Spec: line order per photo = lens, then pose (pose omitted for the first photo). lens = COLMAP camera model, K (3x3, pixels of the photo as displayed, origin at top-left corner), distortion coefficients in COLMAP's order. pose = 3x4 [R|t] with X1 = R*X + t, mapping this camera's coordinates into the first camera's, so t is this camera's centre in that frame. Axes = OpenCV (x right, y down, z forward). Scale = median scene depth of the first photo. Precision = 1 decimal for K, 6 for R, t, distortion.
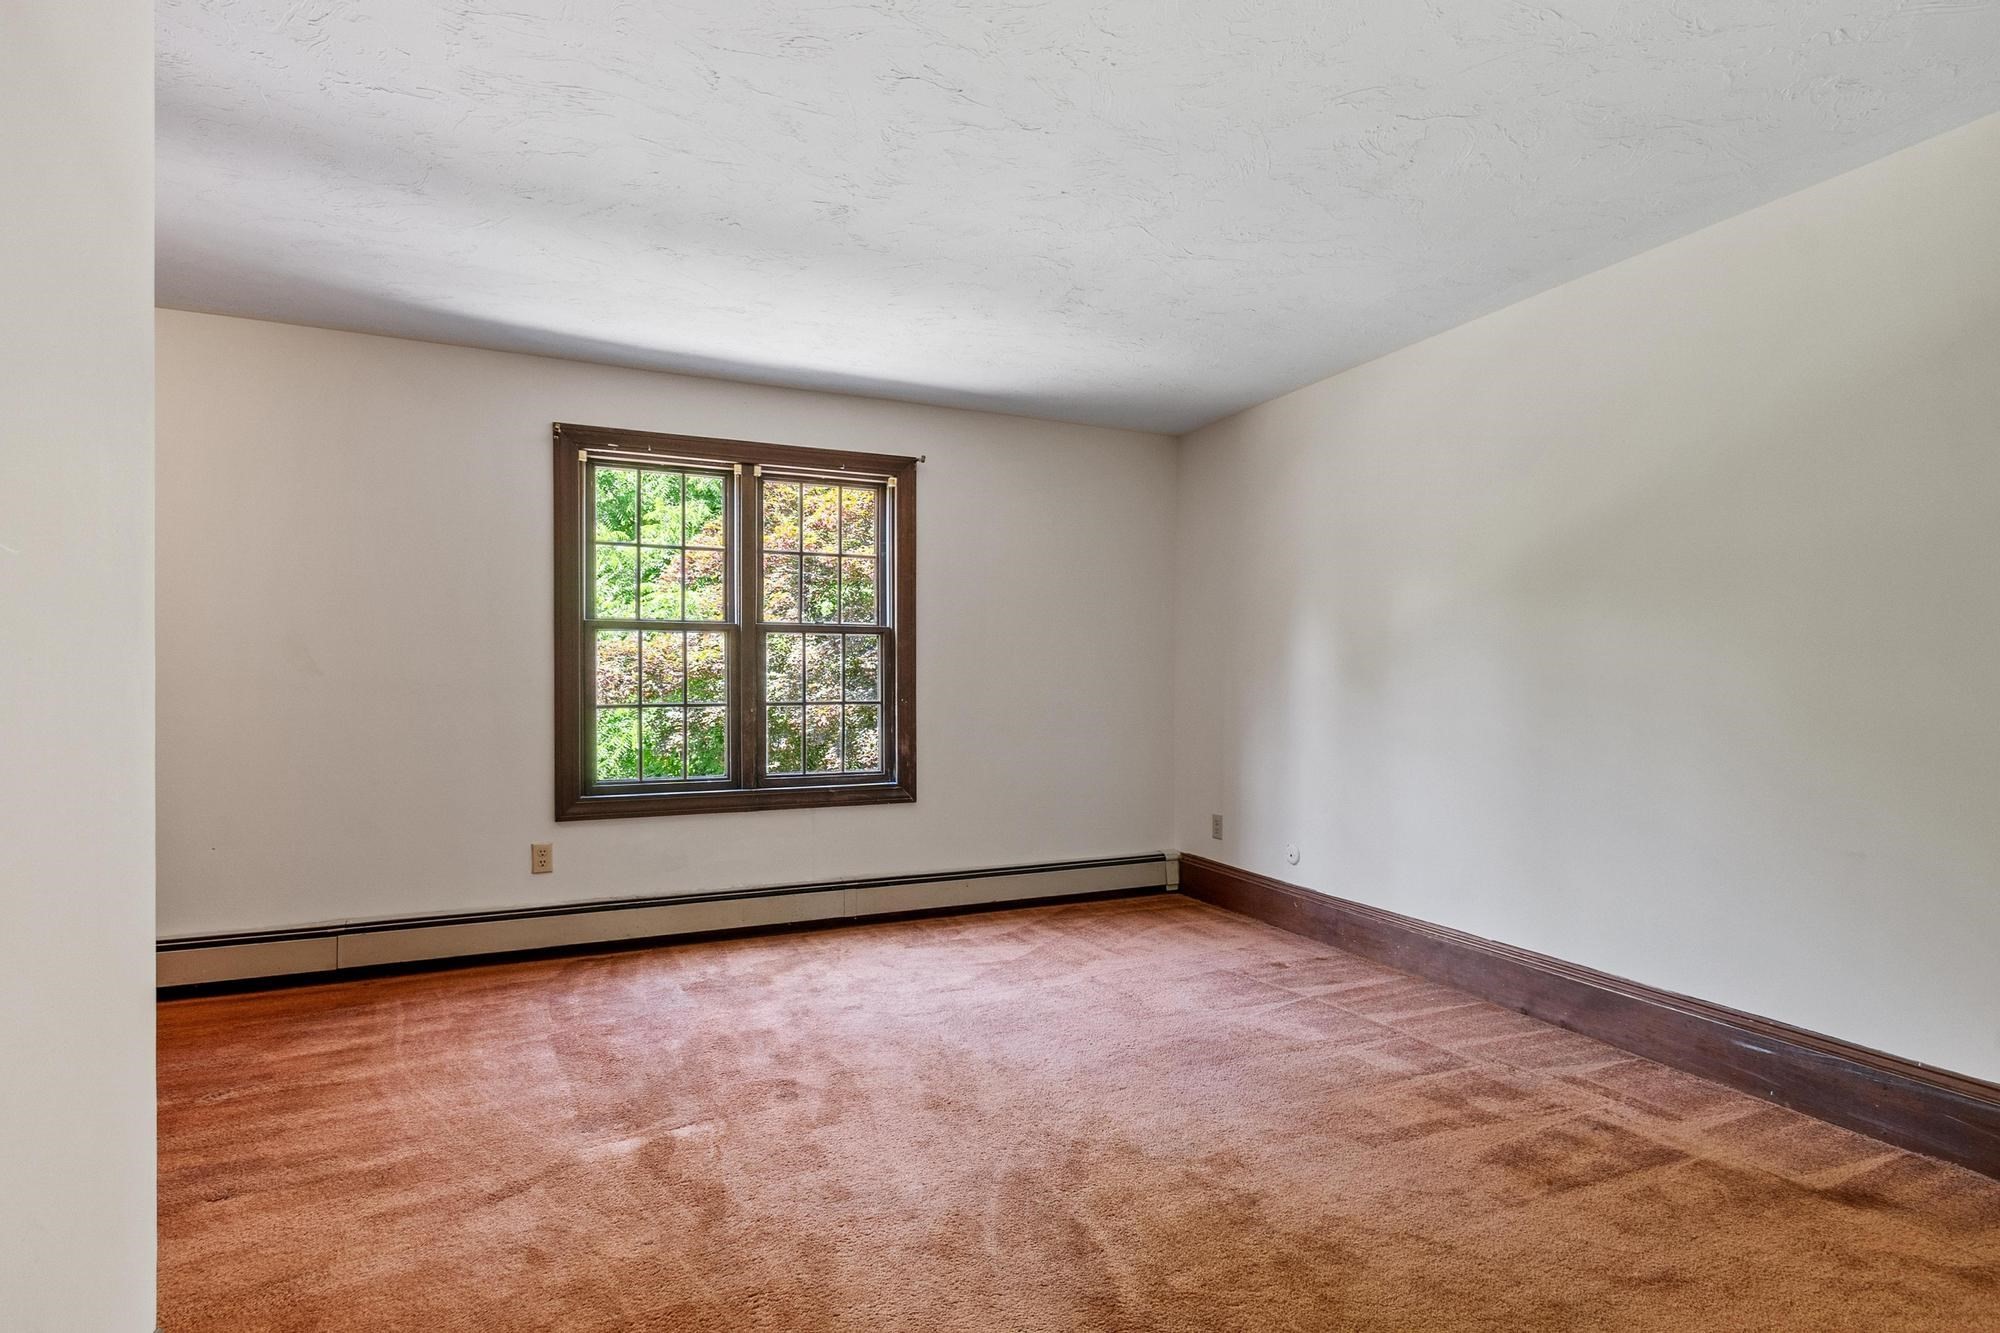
lens RADIAL K [[917.1, 0, 998.7], [0, 917.1, 687.1], [0, 0, 1]] dist [0.003060, 0.000368]
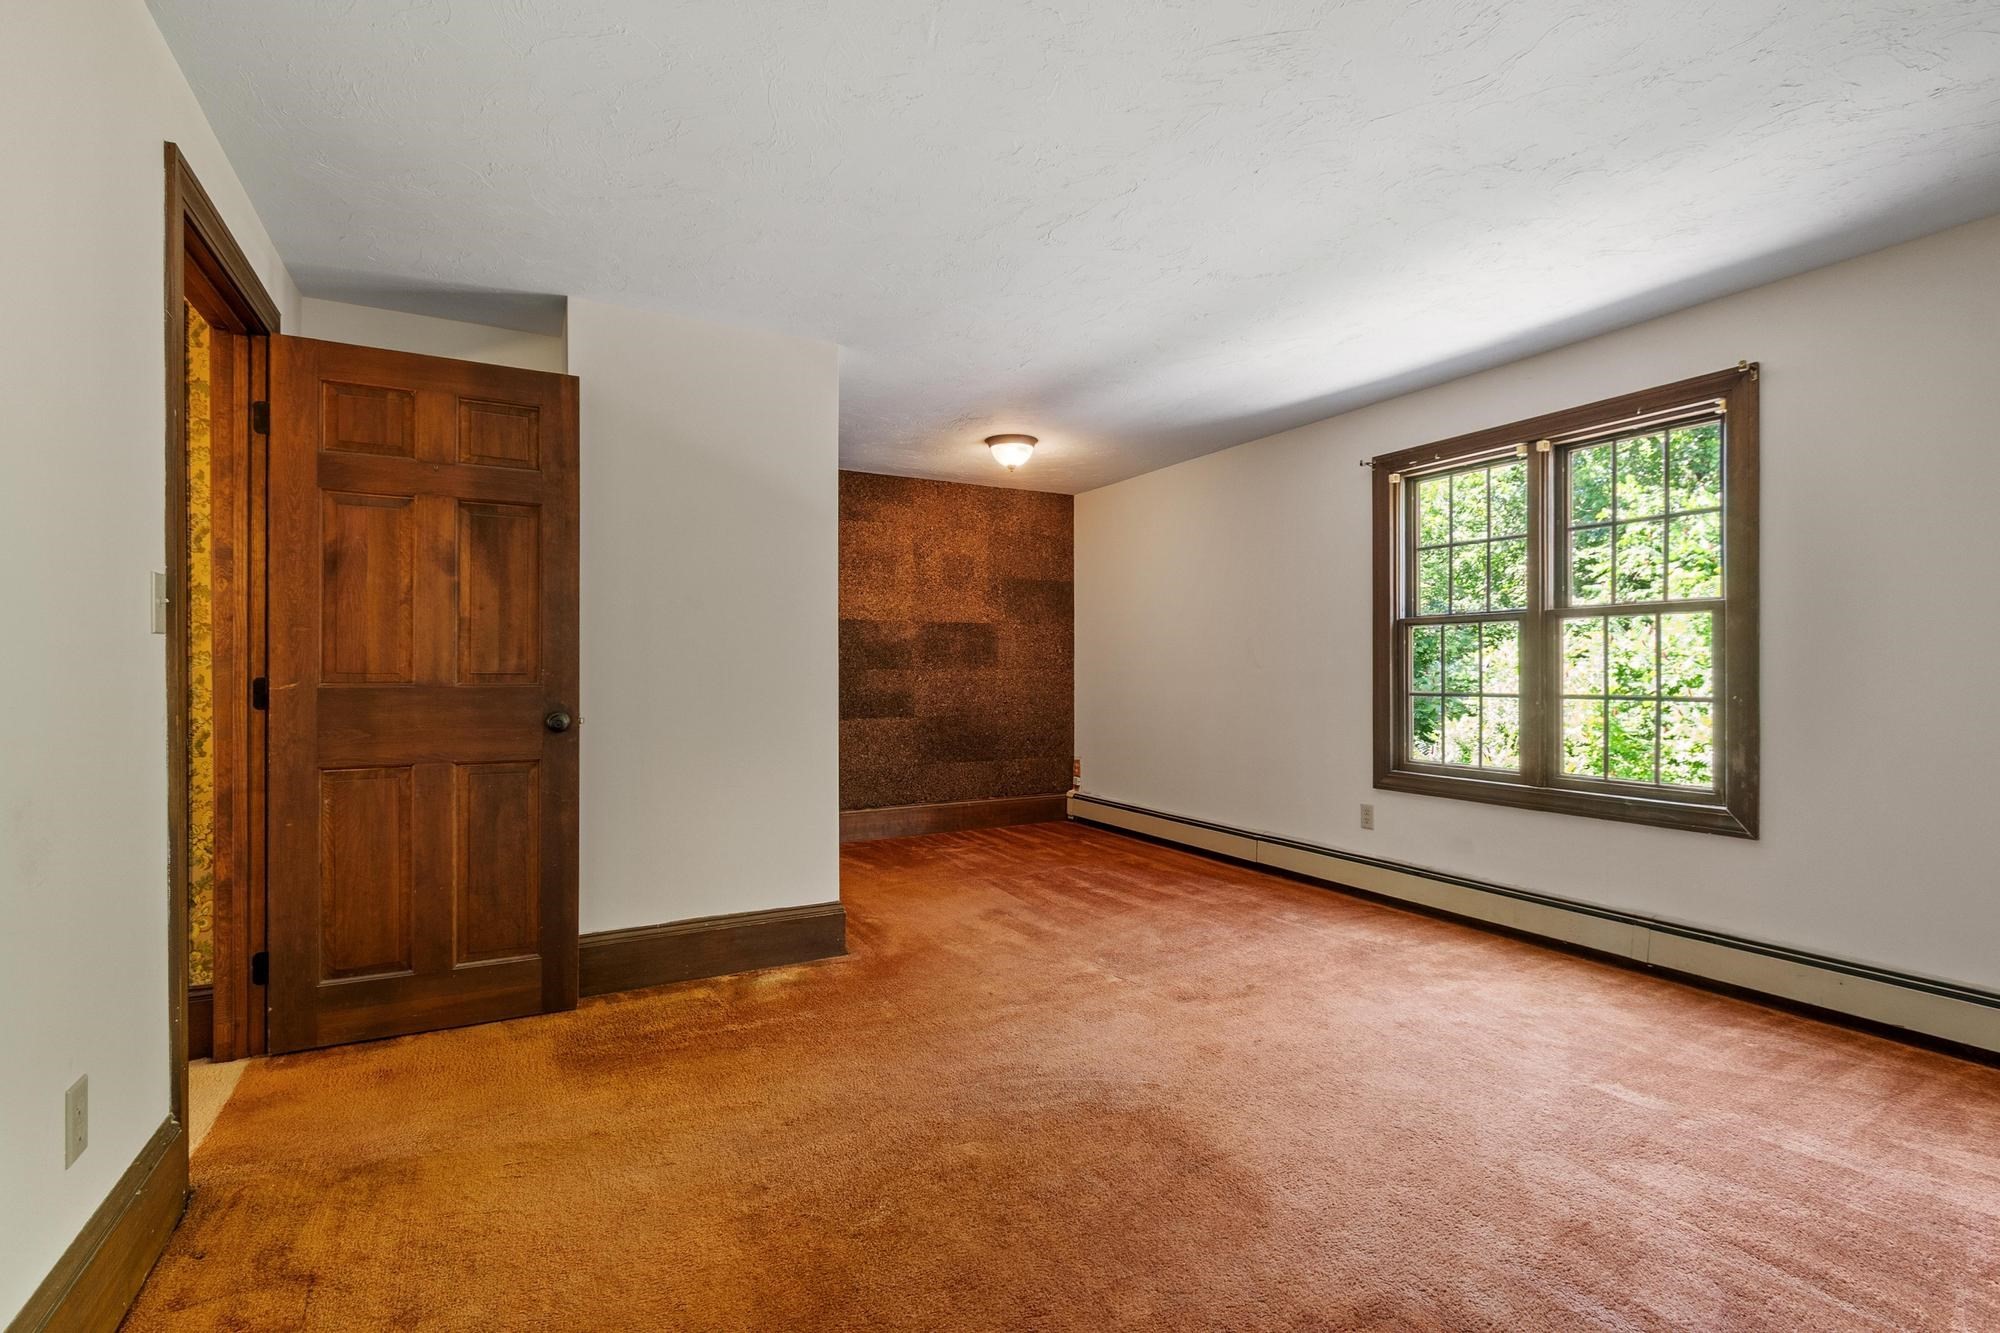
lens RADIAL K [[881.0, 0, 1000.0], [0, 881.0, 666.5], [0, 0, 1]] dist [-0.002117, -0.000633]
pose [[0.109166, -0.002959, -0.994019, 0.598742], [-0.001615, 0.999994, -0.003154, -0.008240], [0.994022, 0.001950, 0.109160, 0.377900]]
